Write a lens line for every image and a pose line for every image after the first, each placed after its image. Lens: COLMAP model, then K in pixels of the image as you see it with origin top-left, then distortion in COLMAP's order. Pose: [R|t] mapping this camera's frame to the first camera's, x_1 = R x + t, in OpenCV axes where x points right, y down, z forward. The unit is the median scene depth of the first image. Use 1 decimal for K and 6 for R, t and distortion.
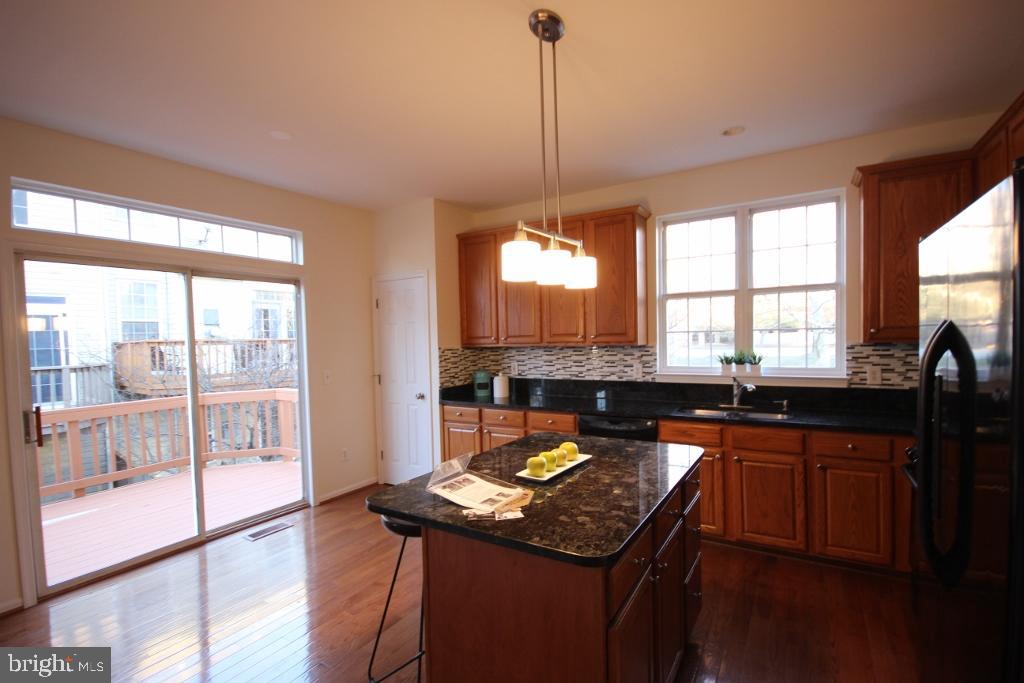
lens RADIAL K [[474.6, 0, 516.1], [0, 474.6, 350.3], [0, 0, 1]] dist [-0.000271, -0.005717]
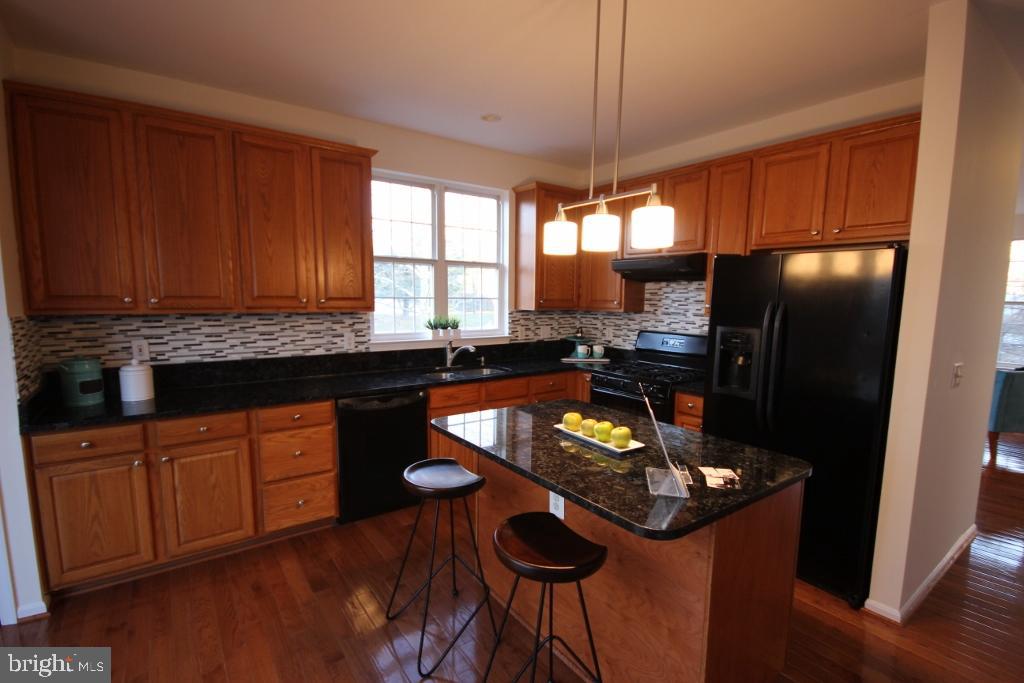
lens RADIAL K [[474.6, 0, 506.4], [0, 474.6, 343.9], [0, 0, 1]] dist [-0.000271, -0.005717]
pose [[0.379591, -0.062360, 0.923050, -0.446165], [0.010535, 0.997952, 0.063088, -0.003203], [-0.925094, -0.014223, 0.379471, 0.408996]]
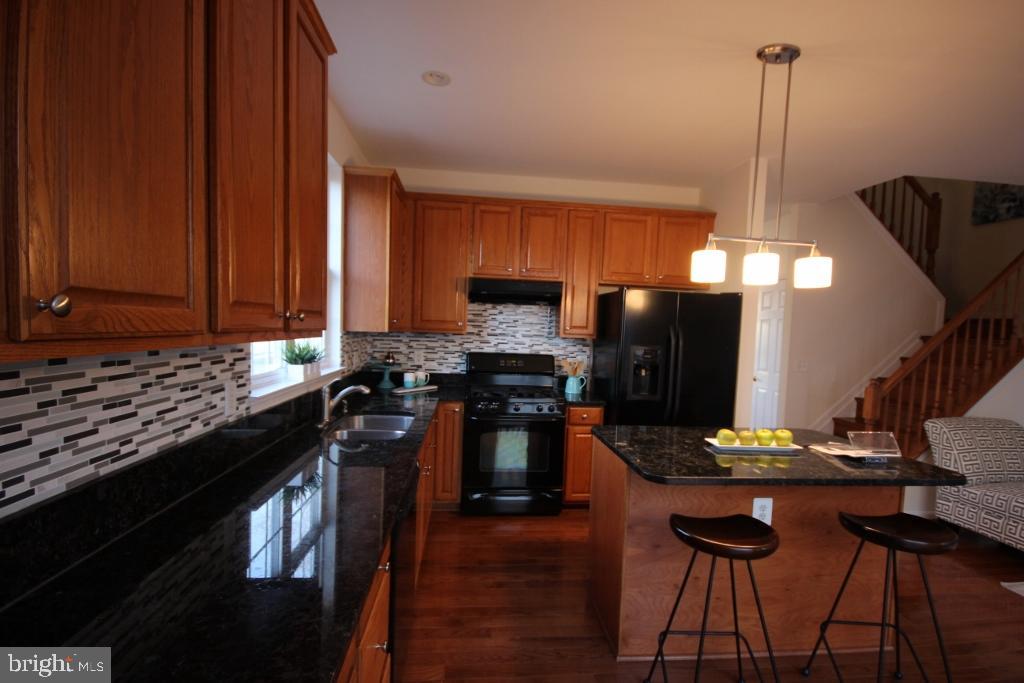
lens RADIAL K [[474.6, 0, 511.1], [0, 474.6, 347.2], [0, 0, 1]] dist [-0.000271, -0.005717]
pose [[-0.605498, -0.028625, 0.795332, -0.231704], [0.009745, 0.999011, 0.043376, -0.017736], [-0.795787, 0.034015, -0.604620, 1.071380]]
